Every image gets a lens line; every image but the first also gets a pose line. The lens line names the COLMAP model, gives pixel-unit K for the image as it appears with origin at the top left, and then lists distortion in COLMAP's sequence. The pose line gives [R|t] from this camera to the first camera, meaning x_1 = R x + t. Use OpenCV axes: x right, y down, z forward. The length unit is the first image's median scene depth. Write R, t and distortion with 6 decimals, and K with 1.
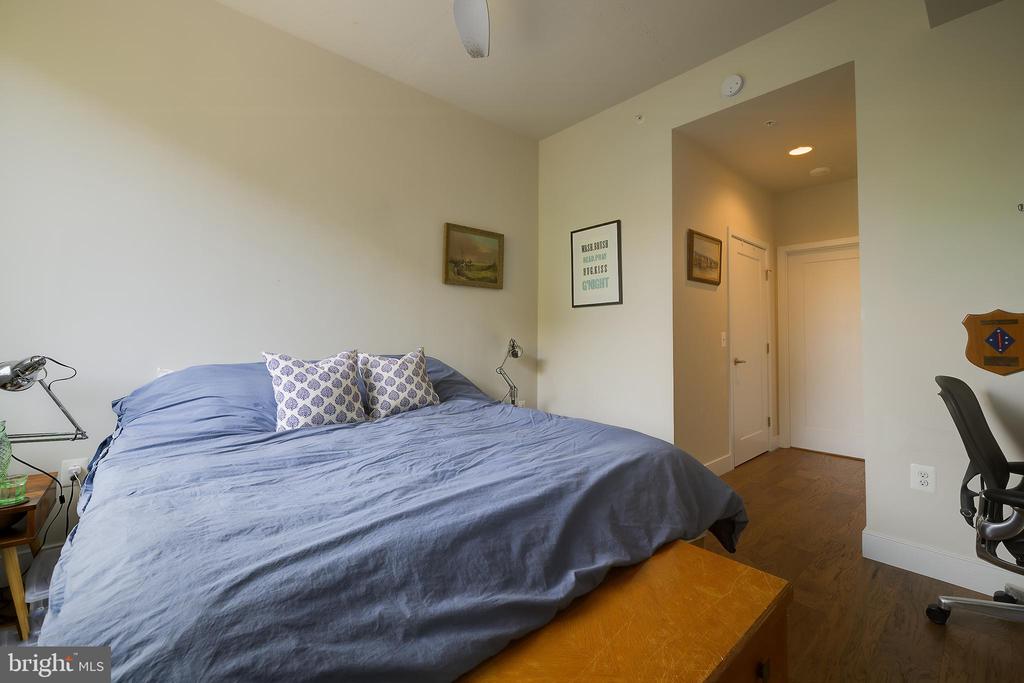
lens RADIAL K [[408.4, 0, 520.1], [0, 408.4, 331.9], [0, 0, 1]] dist [-0.000594, 0.000207]
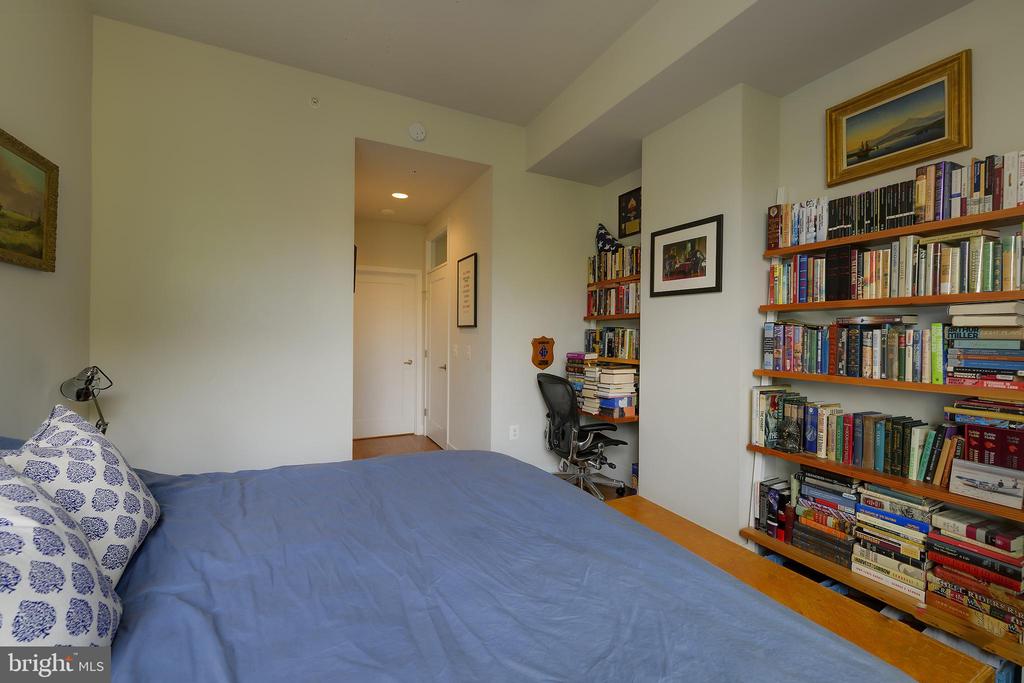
lens RADIAL K [[408.4, 0, 518.4], [0, 408.4, 341.4], [0, 0, 1]] dist [-0.000594, 0.000207]
pose [[0.282490, -0.017140, 0.959117, -0.392827], [-0.014808, 0.999643, 0.022226, -0.039128], [-0.959156, -0.020481, 0.282136, 0.304911]]
